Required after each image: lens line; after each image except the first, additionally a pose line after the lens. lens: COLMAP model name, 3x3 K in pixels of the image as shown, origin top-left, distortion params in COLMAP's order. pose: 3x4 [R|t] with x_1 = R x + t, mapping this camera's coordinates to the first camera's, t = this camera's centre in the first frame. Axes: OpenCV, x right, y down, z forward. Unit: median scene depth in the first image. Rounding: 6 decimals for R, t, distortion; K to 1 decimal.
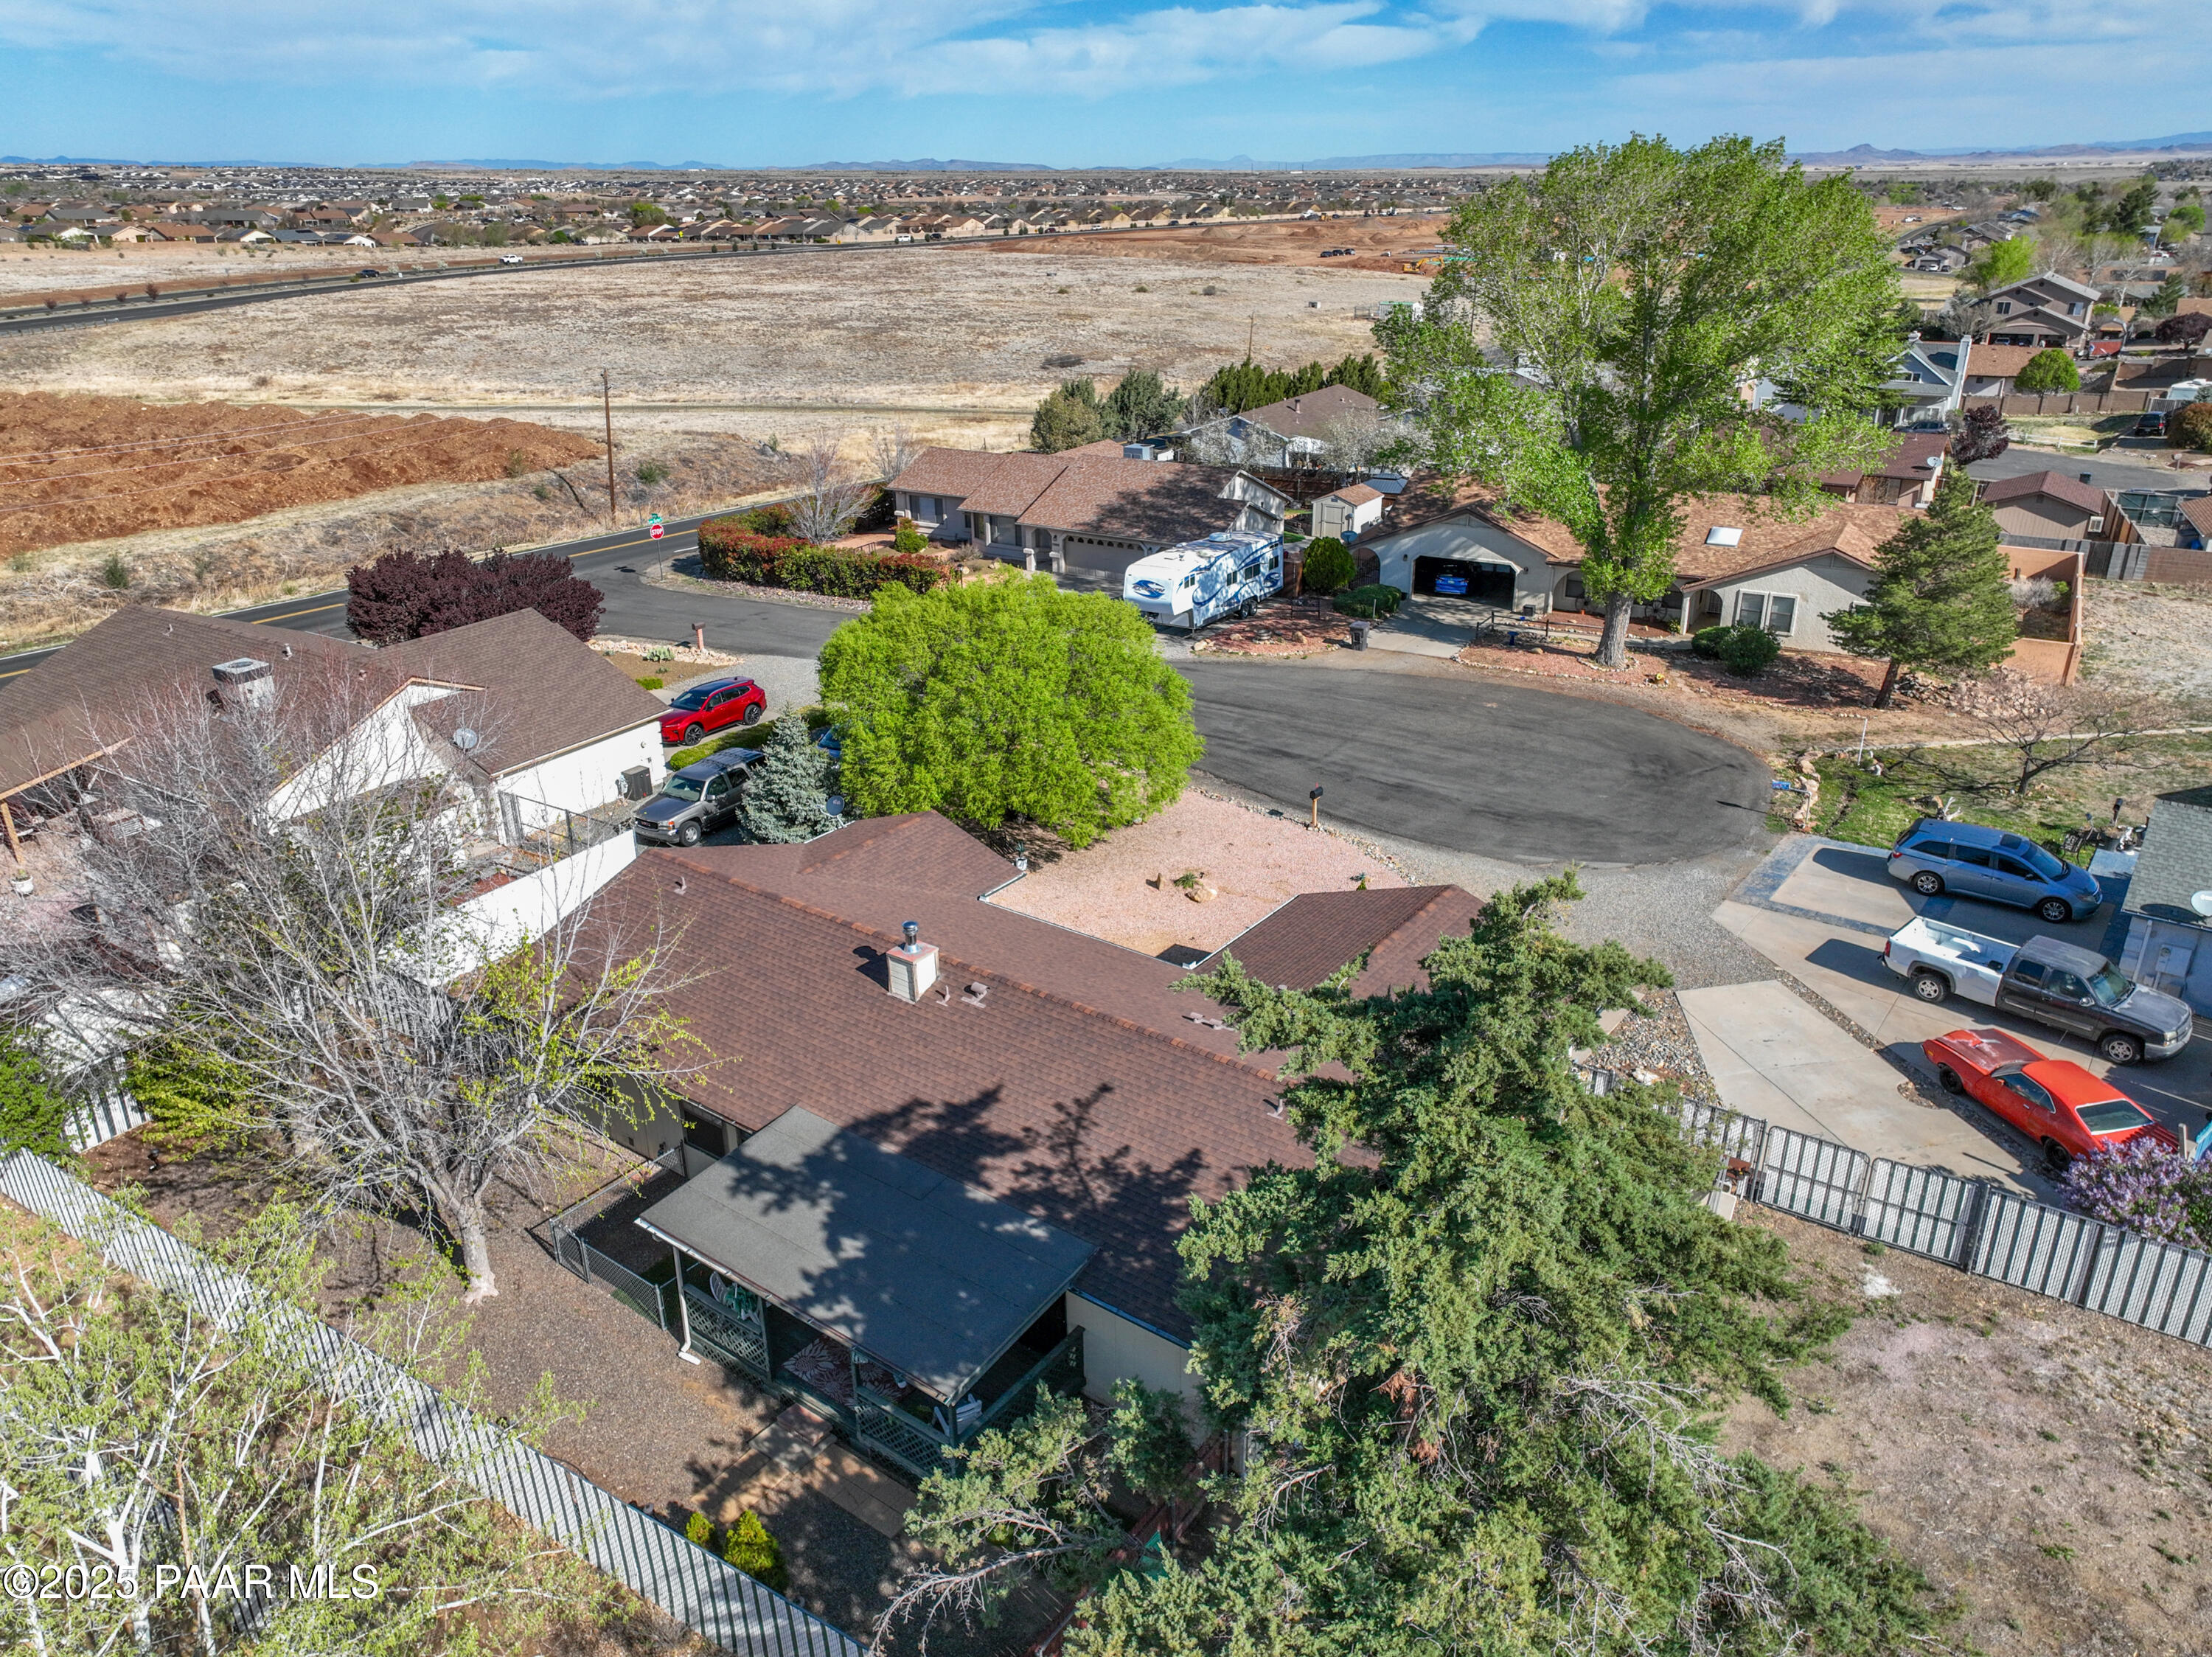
lens RADIAL K [[1551.1, 0, 1110.6], [0, 1551.1, 823.1], [0, 0, 1]] dist [-0.001132, 0.016858]
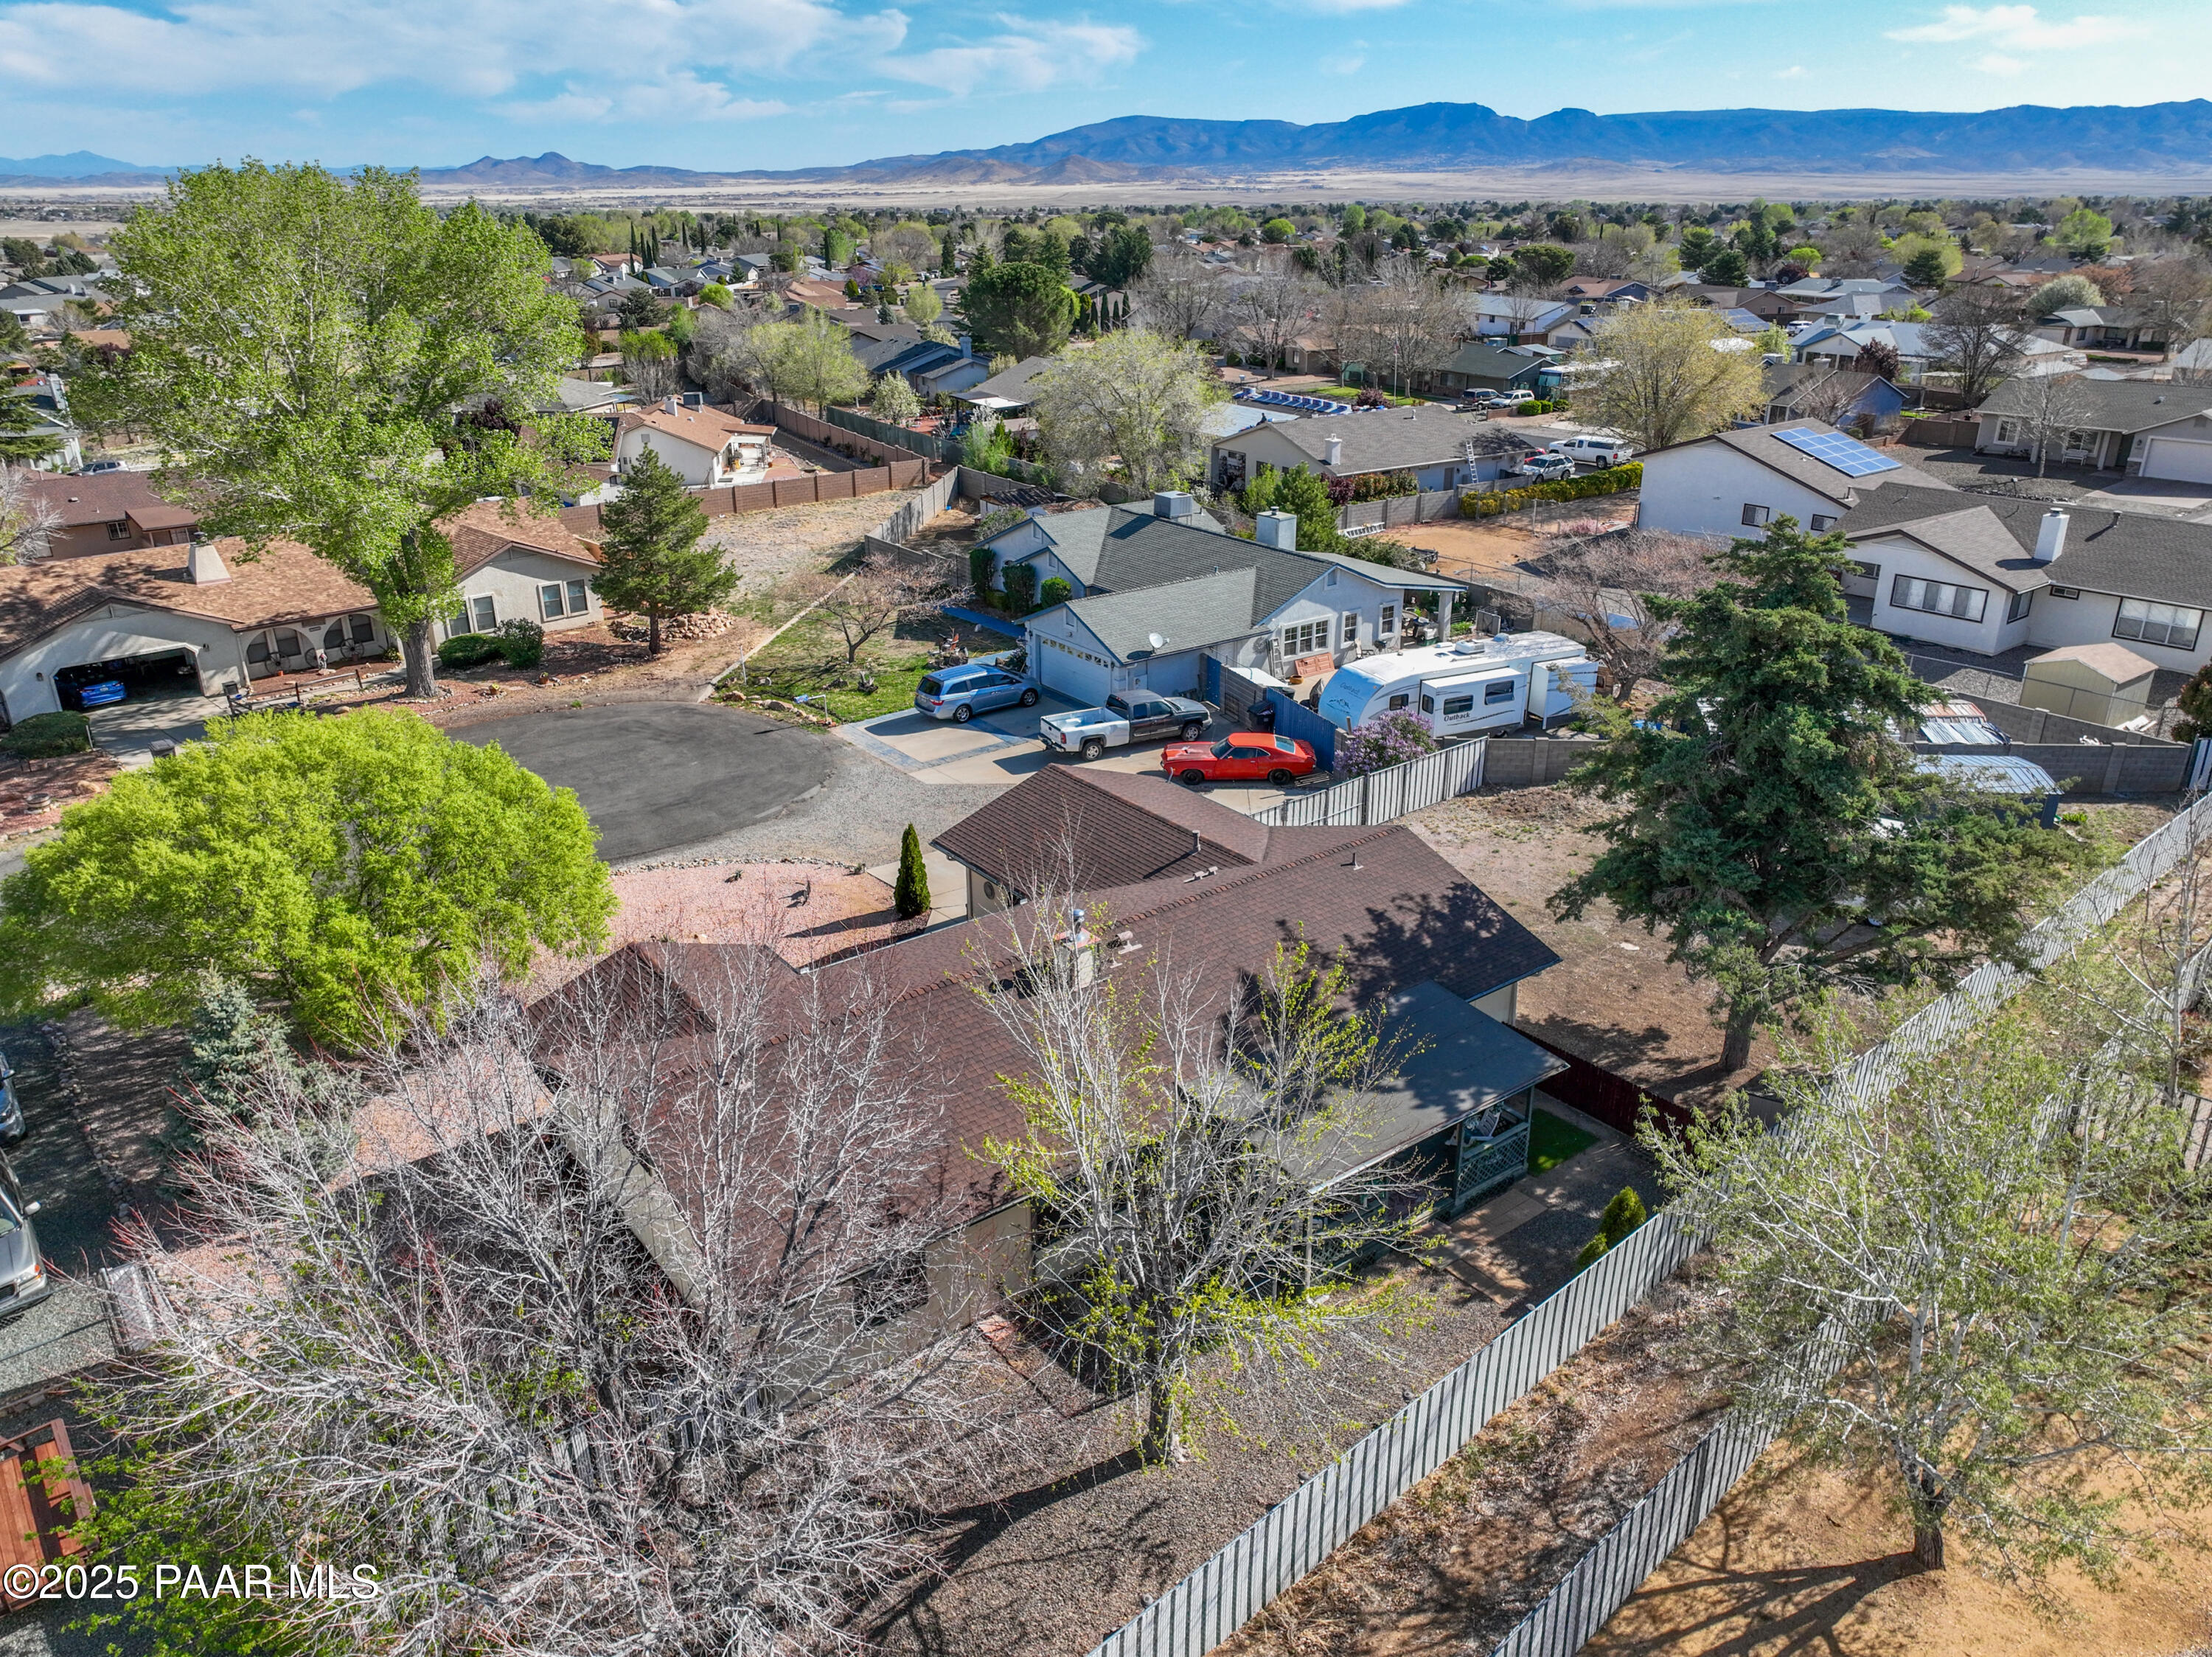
lens RADIAL K [[1551.1, 0, 1111.8], [0, 1551.1, 823.5], [0, 0, 1]] dist [-0.001132, 0.016858]
pose [[0.276355, -0.353661, 0.893617, -0.450656], [0.374158, 0.896060, 0.238918, -0.099080], [-0.885231, 0.268328, 0.379956, 0.253750]]
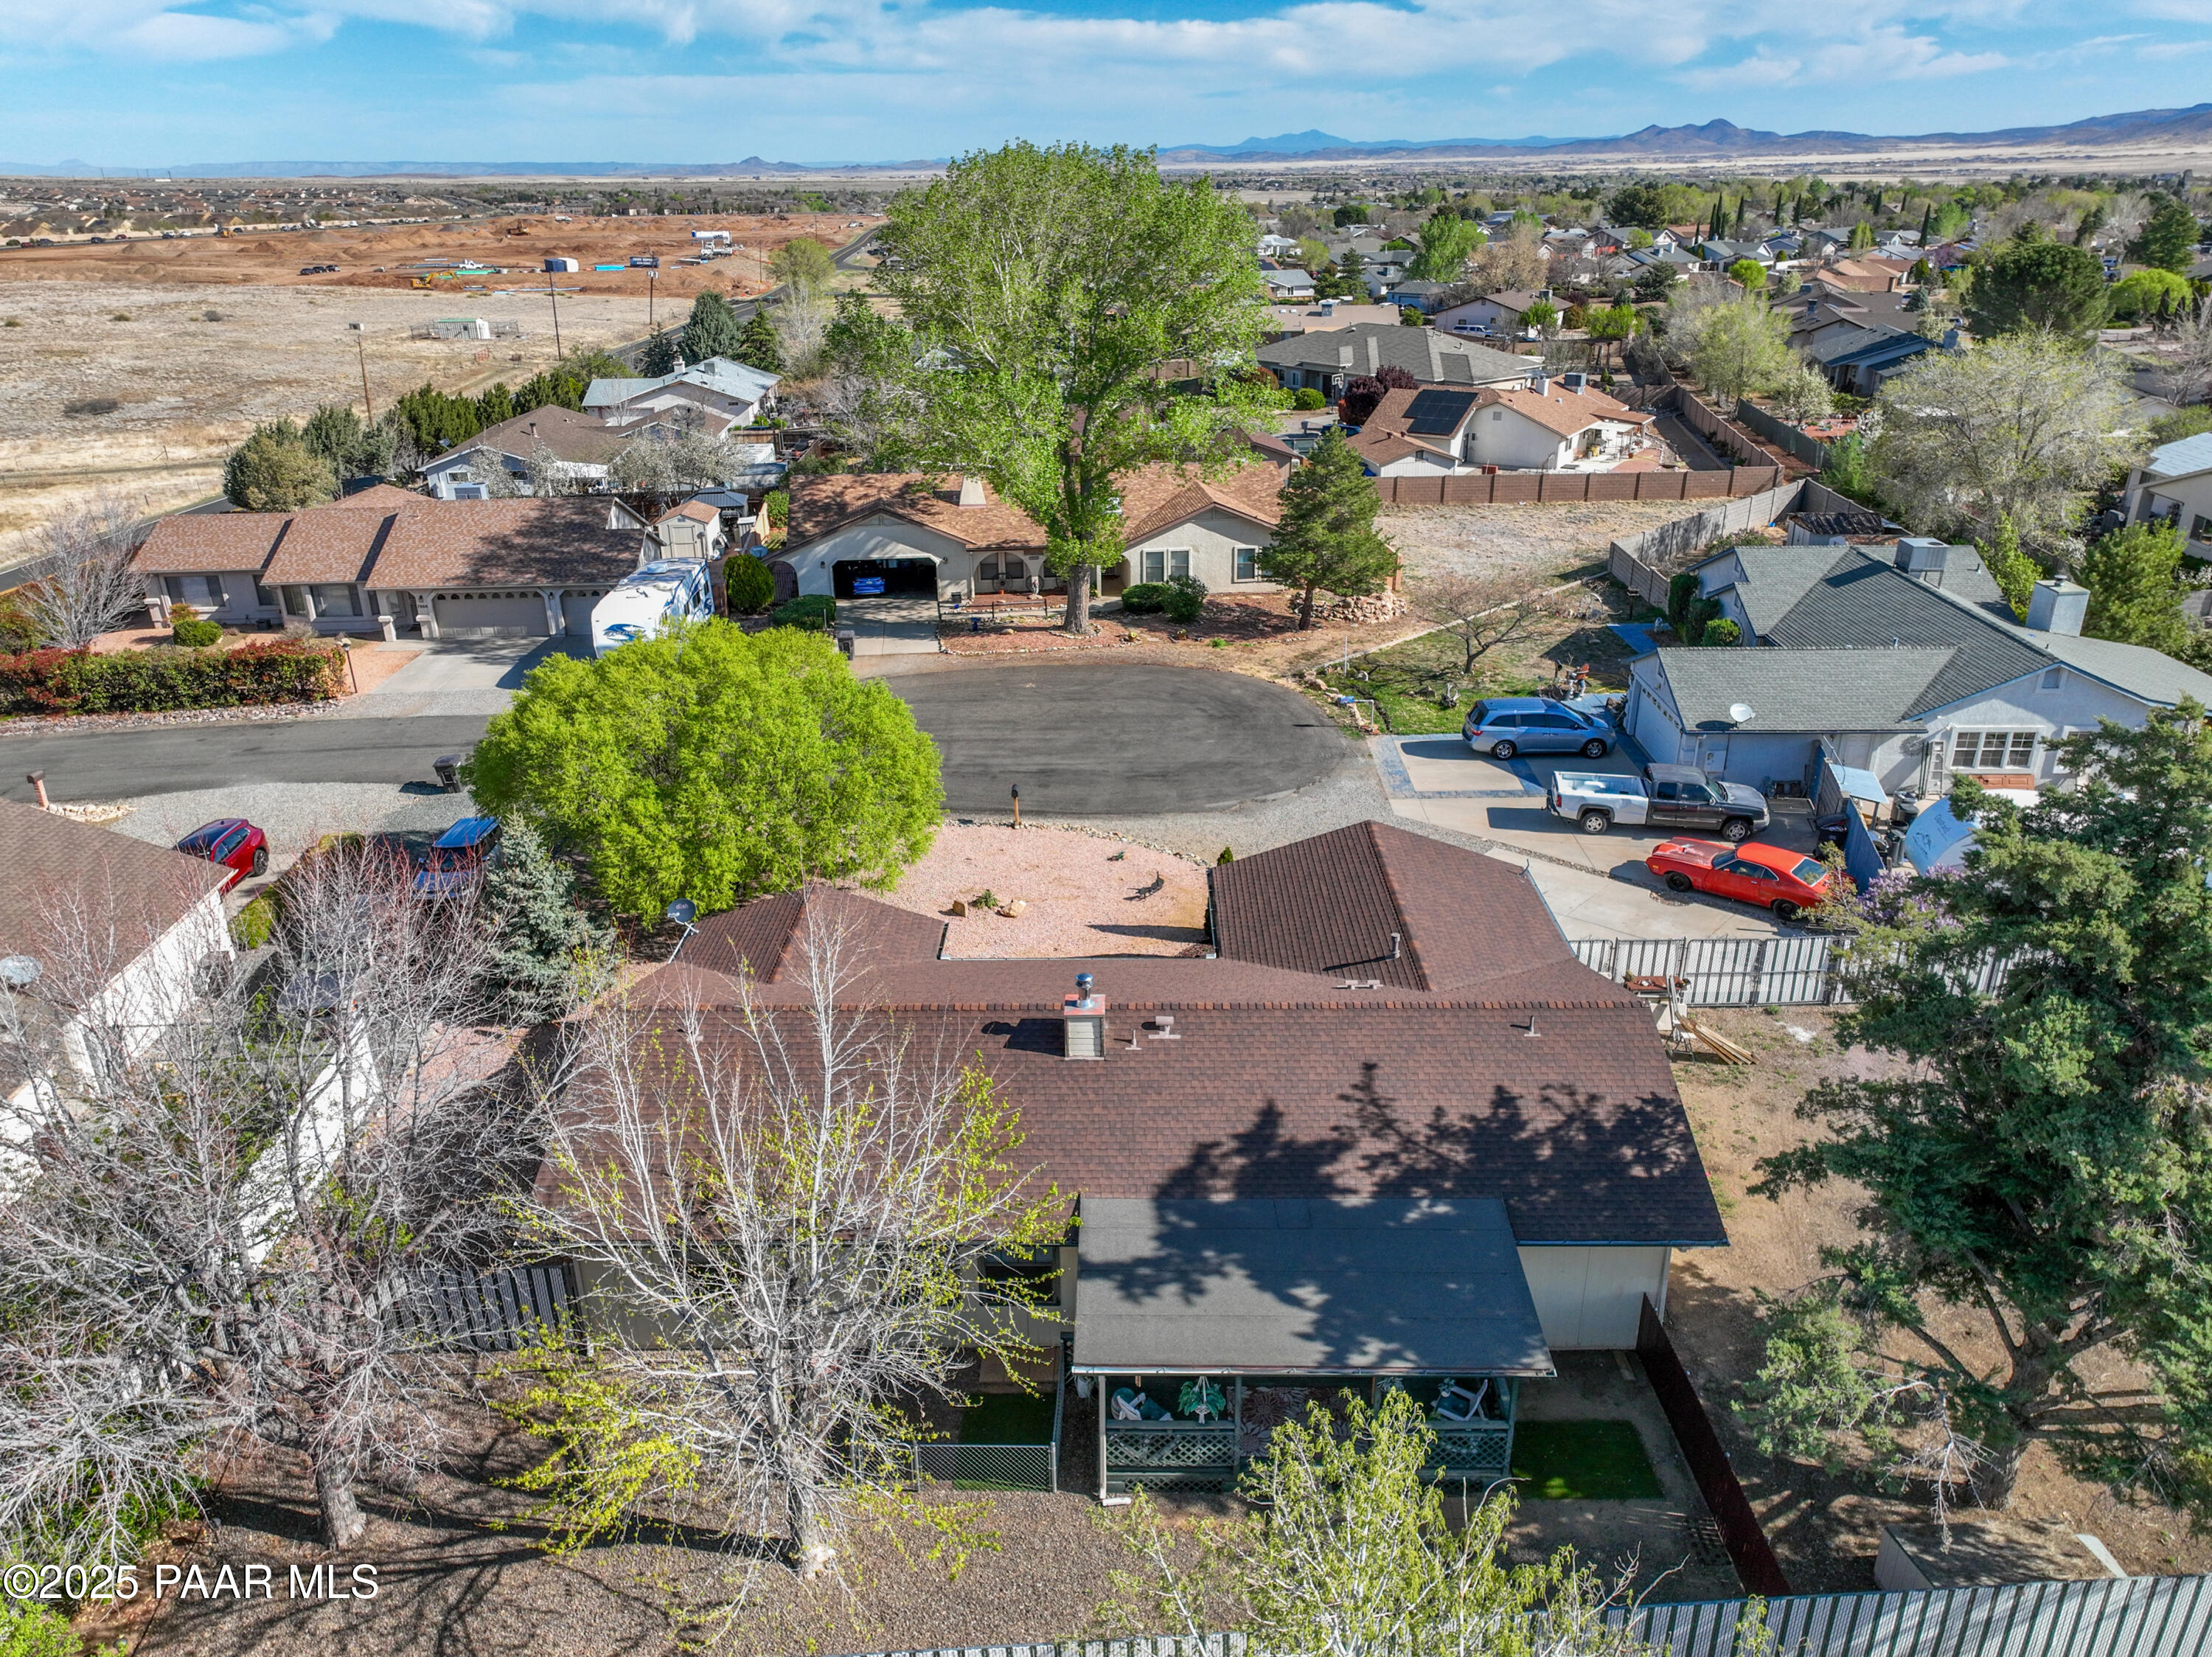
lens RADIAL K [[1551.1, 0, 1109.6], [0, 1551.1, 826.1], [0, 0, 1]] dist [-0.001132, 0.016858]
pose [[0.809961, -0.225750, 0.541294, -0.264747], [0.227856, 0.971573, 0.064251, -0.034786], [-0.540411, 0.071296, 0.838375, 0.092200]]
